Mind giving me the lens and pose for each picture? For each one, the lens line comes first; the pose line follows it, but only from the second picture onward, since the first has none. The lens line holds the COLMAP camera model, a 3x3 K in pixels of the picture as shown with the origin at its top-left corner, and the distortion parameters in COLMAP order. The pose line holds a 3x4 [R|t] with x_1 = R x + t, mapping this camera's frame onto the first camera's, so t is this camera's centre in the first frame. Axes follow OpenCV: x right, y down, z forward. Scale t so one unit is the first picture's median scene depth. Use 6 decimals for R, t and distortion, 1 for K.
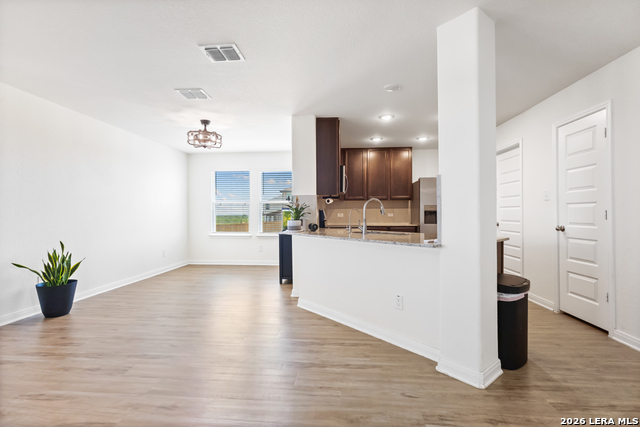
lens RADIAL K [[297.0, 0, 316.5], [0, 297.0, 213.0], [0, 0, 1]] dist [0.001532, 0.000393]
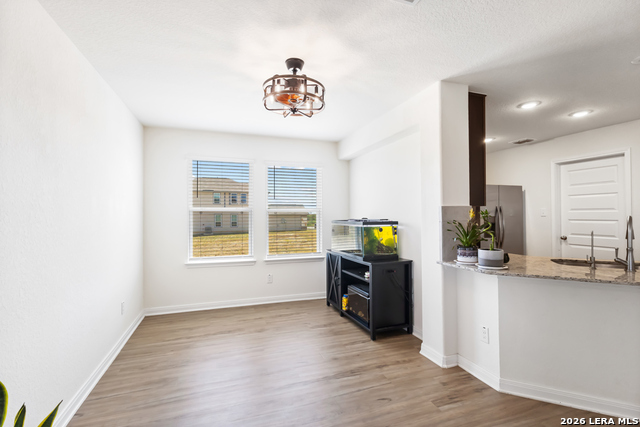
lens RADIAL K [[297.0, 0, 322.7], [0, 297.0, 214.7], [0, 0, 1]] dist [0.001532, 0.000393]
pose [[0.907762, 0.001497, 0.419482, -0.434066], [-0.001714, 0.999999, 0.000140, -0.031745], [-0.419481, -0.000846, 0.907764, 0.395355]]
